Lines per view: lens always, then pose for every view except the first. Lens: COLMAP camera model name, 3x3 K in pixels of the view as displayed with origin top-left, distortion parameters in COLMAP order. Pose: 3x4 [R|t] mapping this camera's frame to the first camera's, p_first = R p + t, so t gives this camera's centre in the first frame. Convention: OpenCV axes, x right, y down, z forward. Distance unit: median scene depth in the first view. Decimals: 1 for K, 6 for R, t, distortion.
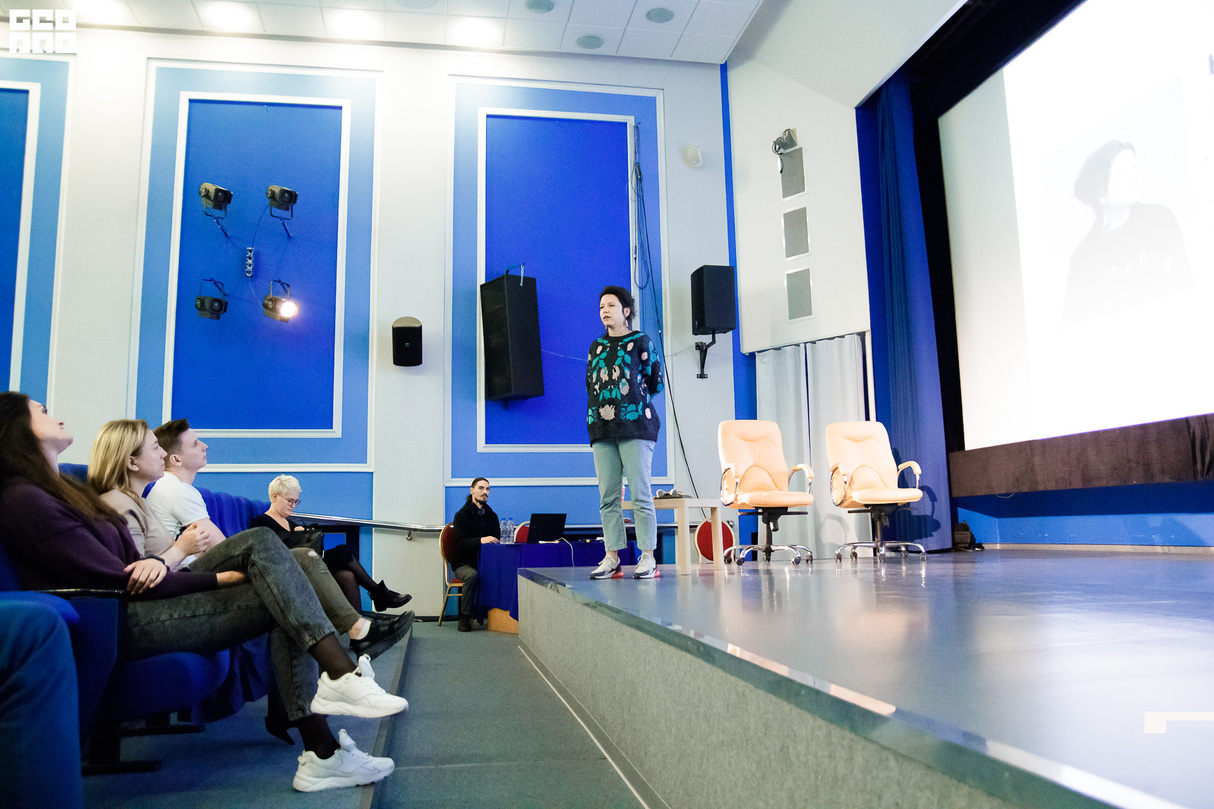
lens RADIAL K [[925.2, 0, 607.0], [0, 925.2, 404.5], [0, 0, 1]] dist [-0.141424, 0.107199]
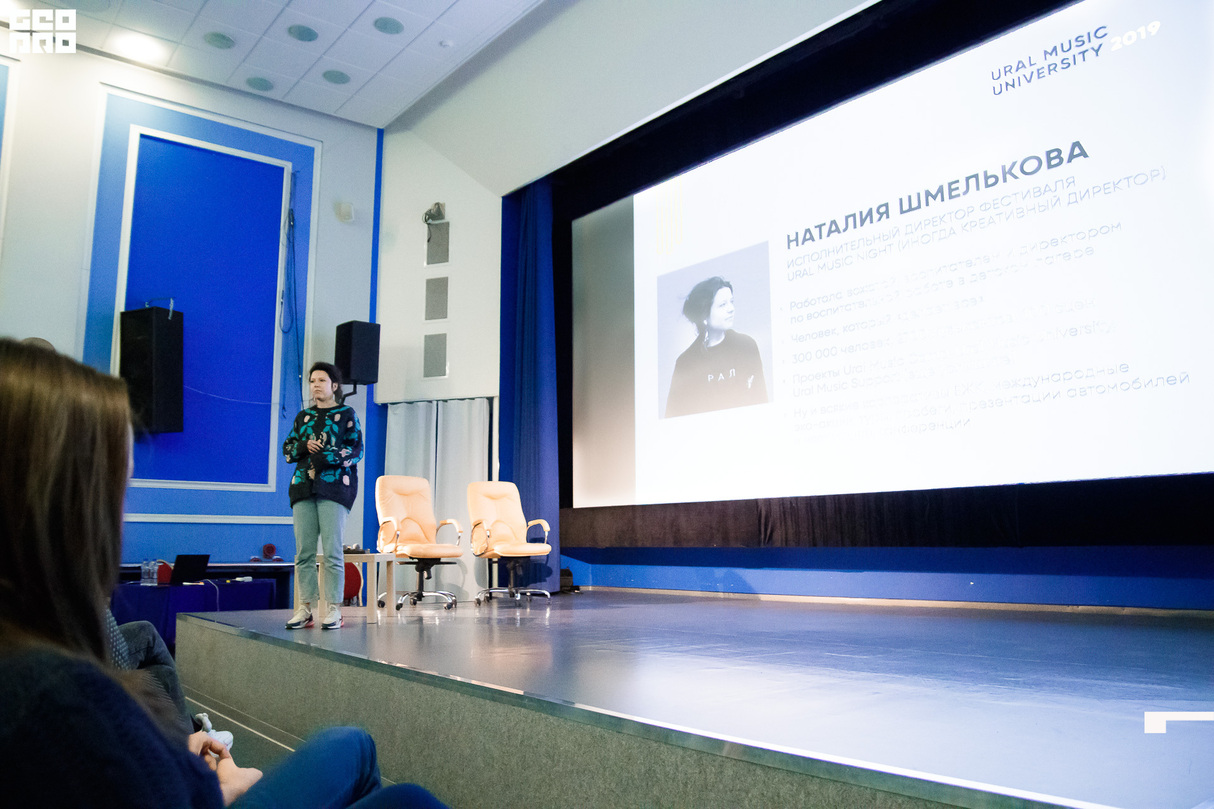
lens RADIAL K [[925.2, 0, 607.0], [0, 925.2, 404.5], [0, 0, 1]] dist [-0.141424, 0.107199]
pose [[0.879117, 0.081828, 0.469528, -0.144702], [-0.073064, 0.996645, -0.036892, -0.042951], [-0.470971, -0.001874, 0.882146, -0.080124]]
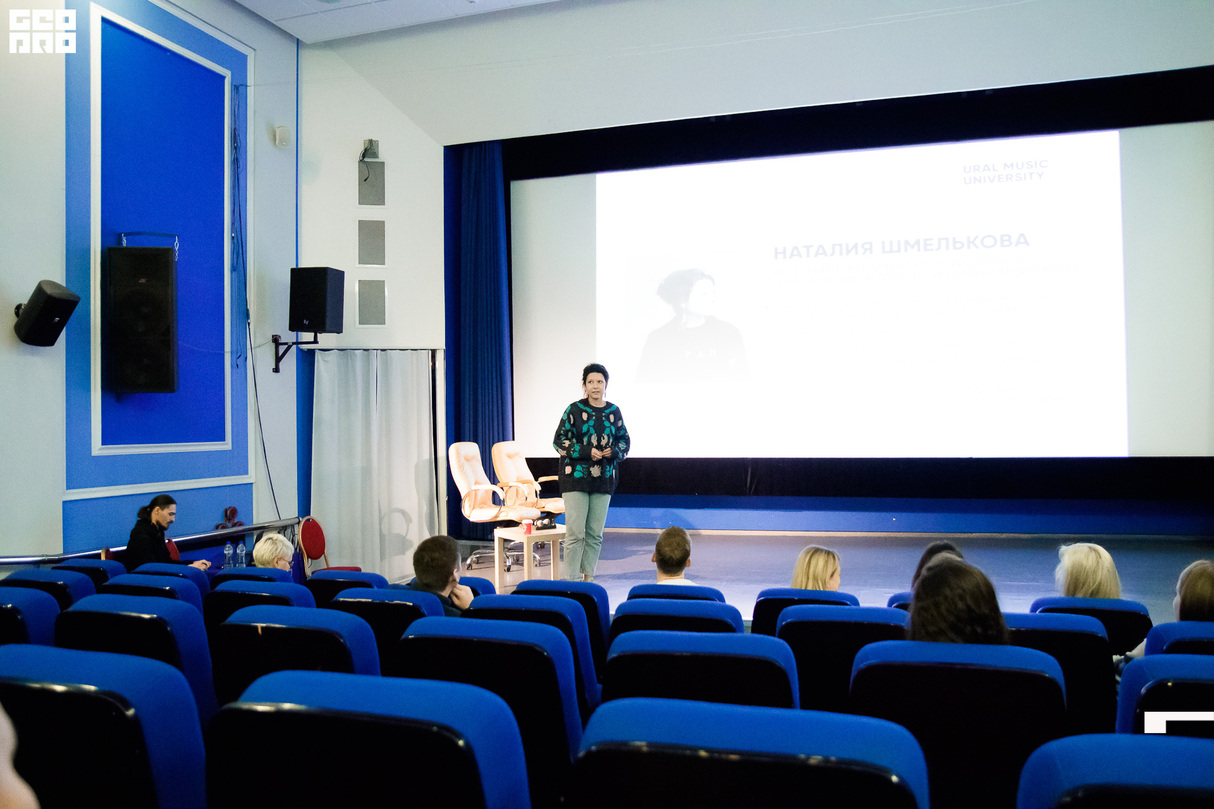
lens RADIAL K [[967.9, 0, 607.0], [0, 967.9, 404.5], [0, 0, 1]] dist [-0.125978, 0.078938]
pose [[0.471036, 0.026719, 0.881709, -0.761001], [-0.115023, 0.992868, 0.031361, -0.081697], [-0.874583, -0.116189, 0.470749, 0.267539]]
